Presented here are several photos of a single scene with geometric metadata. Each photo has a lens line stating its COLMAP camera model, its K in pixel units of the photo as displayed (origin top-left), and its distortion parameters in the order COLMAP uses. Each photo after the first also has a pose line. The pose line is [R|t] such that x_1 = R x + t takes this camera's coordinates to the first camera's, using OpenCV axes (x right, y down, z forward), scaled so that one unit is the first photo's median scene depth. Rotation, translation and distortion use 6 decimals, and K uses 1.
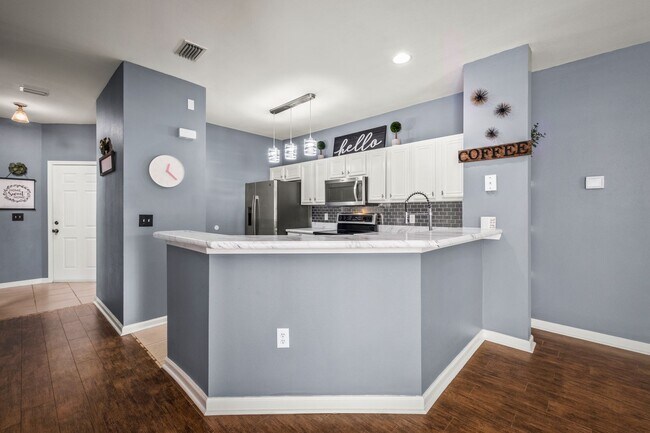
lens RADIAL K [[282.0, 0, 323.9], [0, 282.0, 215.6], [0, 0, 1]] dist [0.003628, -0.001160]
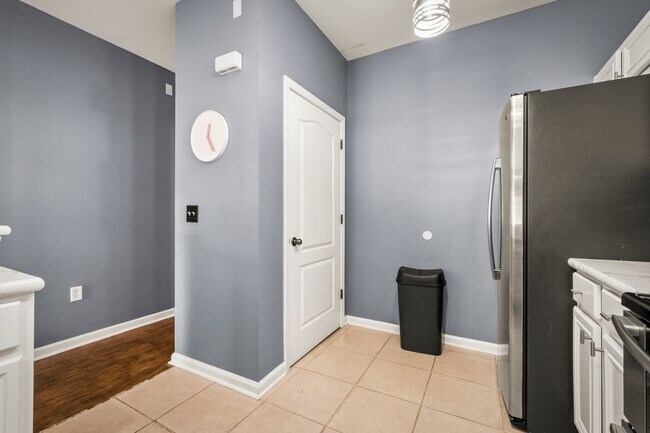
lens RADIAL K [[282.0, 0, 325.1], [0, 282.0, 215.0], [0, 0, 1]] dist [0.003628, -0.001160]
pose [[0.239979, -0.018067, -0.970610, 0.126576], [-0.000361, 0.999825, -0.018700, 0.033919], [0.970778, 0.004838, 0.239931, 1.159056]]
